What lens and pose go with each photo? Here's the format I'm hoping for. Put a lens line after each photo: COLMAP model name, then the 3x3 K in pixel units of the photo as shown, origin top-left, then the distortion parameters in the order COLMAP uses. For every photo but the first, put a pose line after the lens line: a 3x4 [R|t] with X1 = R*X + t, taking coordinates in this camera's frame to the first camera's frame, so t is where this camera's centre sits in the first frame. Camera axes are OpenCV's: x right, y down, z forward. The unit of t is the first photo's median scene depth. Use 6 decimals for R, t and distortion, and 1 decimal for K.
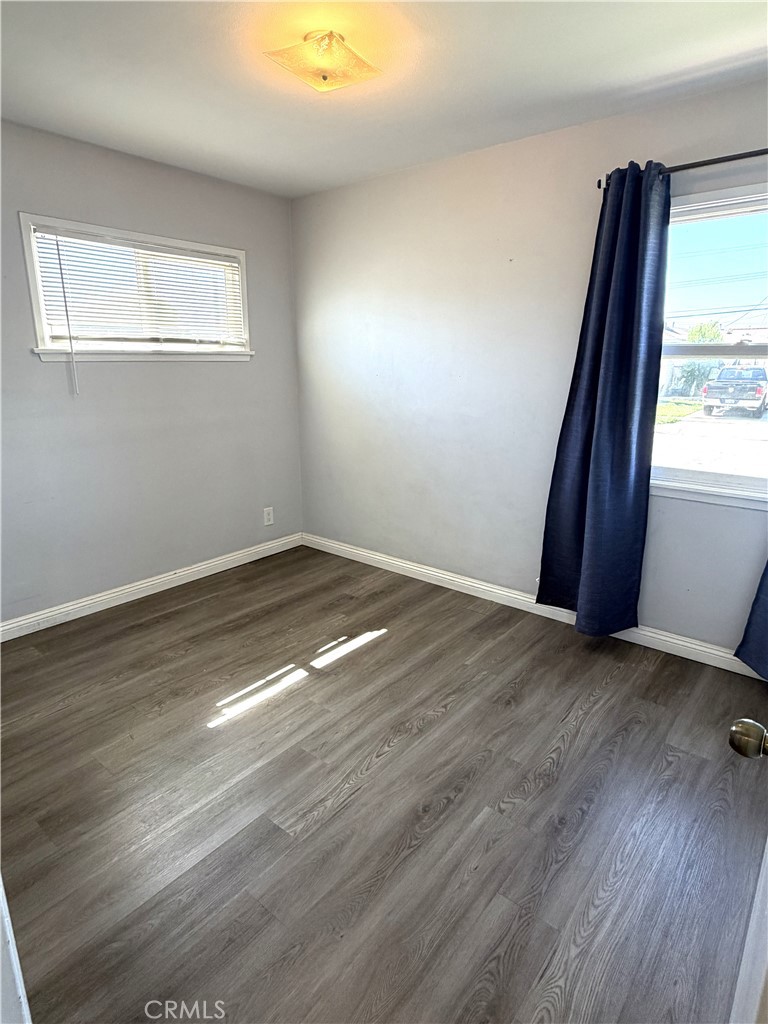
lens RADIAL K [[574.6, 0, 384.6], [0, 574.6, 509.1], [0, 0, 1]] dist [0.005580, 0.000895]
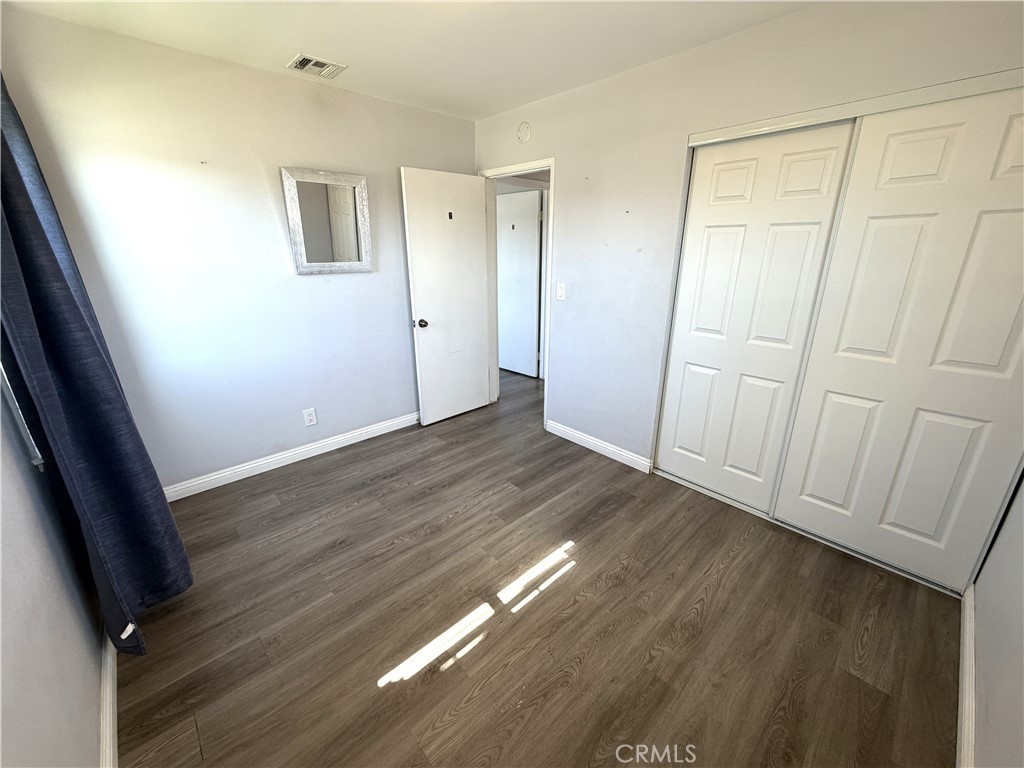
lens RADIAL K [[408.8, 0, 510.6], [0, 408.8, 382.1], [0, 0, 1]] dist [-0.000463, -0.000115]
pose [[-0.991712, -0.039089, 0.122392, -0.259872], [0.033546, 0.840777, 0.540341, -0.449936], [-0.124025, 0.539968, -0.832497, 1.585542]]
